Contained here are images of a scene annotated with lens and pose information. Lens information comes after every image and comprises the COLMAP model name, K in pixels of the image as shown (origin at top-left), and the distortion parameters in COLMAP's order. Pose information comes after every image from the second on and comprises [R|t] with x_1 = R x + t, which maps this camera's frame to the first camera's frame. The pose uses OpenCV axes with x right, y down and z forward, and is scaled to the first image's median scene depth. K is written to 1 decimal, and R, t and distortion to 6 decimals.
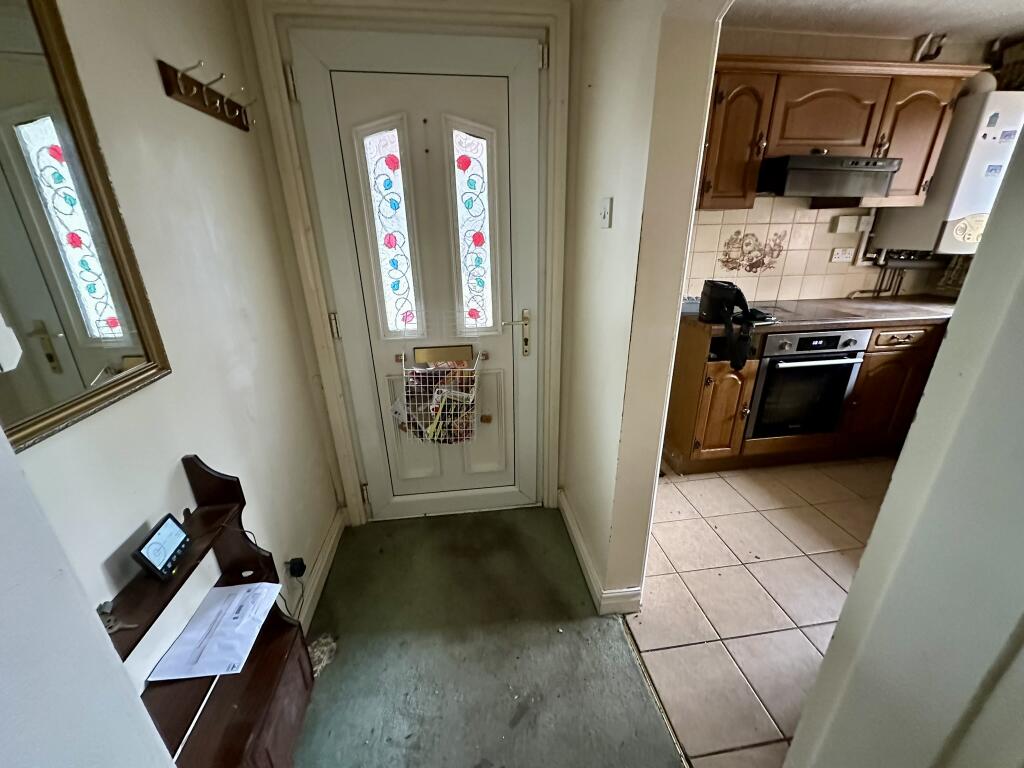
lens RADIAL K [[407.9, 0, 510.7], [0, 407.9, 385.2], [0, 0, 1]] dist [-0.001294, -0.000386]
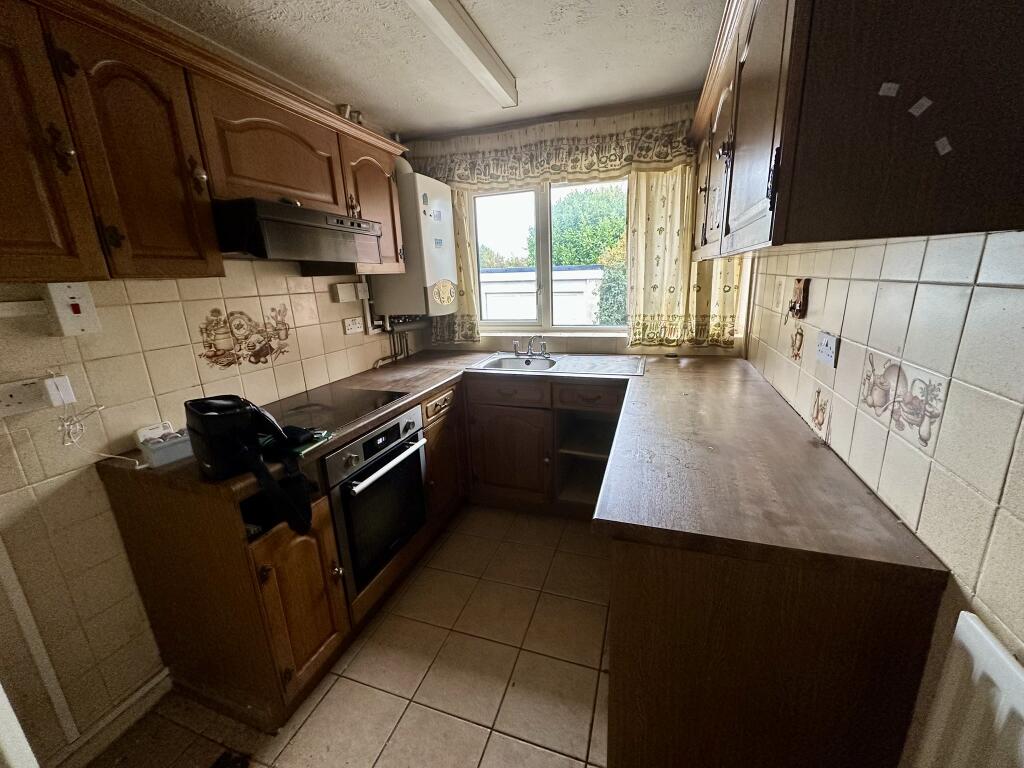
lens RADIAL K [[407.9, 0, 510.7], [0, 407.9, 385.2], [0, 0, 1]] dist [-0.001294, -0.000386]
pose [[0.461729, -0.231267, 0.856342, 0.214520], [0.352160, 0.933863, 0.062322, -0.157145], [-0.814119, 0.272793, 0.512634, 0.356132]]
